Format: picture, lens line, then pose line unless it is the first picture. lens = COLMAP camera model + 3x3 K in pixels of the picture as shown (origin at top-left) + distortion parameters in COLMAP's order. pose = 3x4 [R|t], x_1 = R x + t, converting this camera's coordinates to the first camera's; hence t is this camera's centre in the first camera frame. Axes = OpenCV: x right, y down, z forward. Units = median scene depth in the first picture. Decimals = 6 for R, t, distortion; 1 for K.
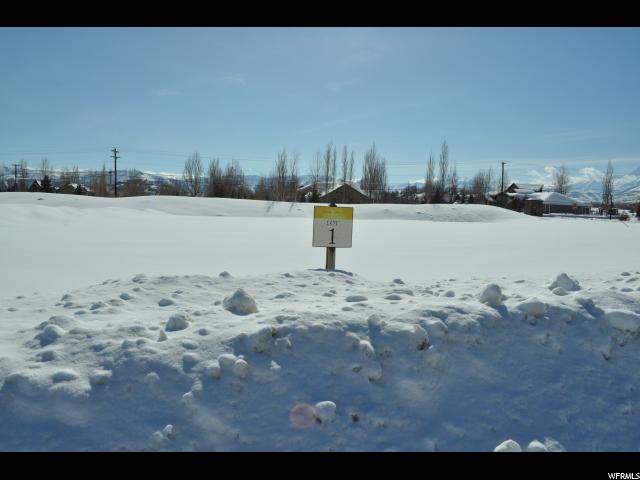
lens RADIAL K [[516.6, 0, 320.0], [0, 516.6, 240.0], [0, 0, 1]] dist [-0.073370, 0.003697]
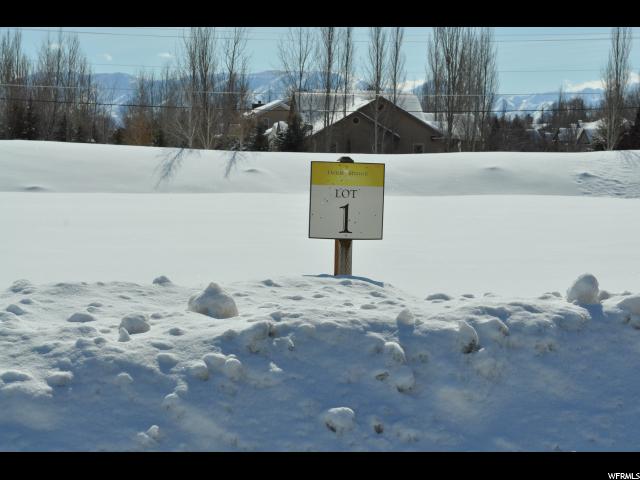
lens RADIAL K [[1488.7, 0, 320.0], [0, 1488.7, 240.0], [0, 0, 1]] dist [0.041696, 0.101863]
pose [[0.999899, -0.012142, 0.007397, -0.018051], [0.012231, 0.999852, -0.012098, 0.042209], [-0.007249, 0.012187, 0.999899, -0.668827]]
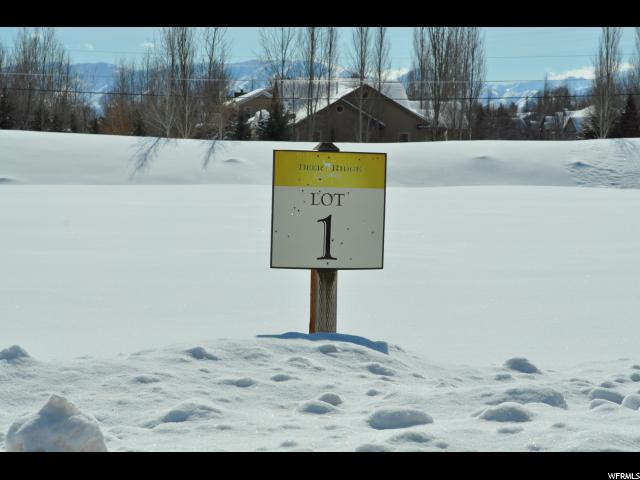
lens RADIAL K [[1488.7, 0, 320.0], [0, 1488.7, 240.0], [0, 0, 1]] dist [0.041696, 0.101863]
pose [[0.999716, -0.015729, 0.017878, 0.001544], [0.015818, 0.999863, -0.004883, -0.001020], [-0.017799, 0.005164, 0.999828, 0.008099]]
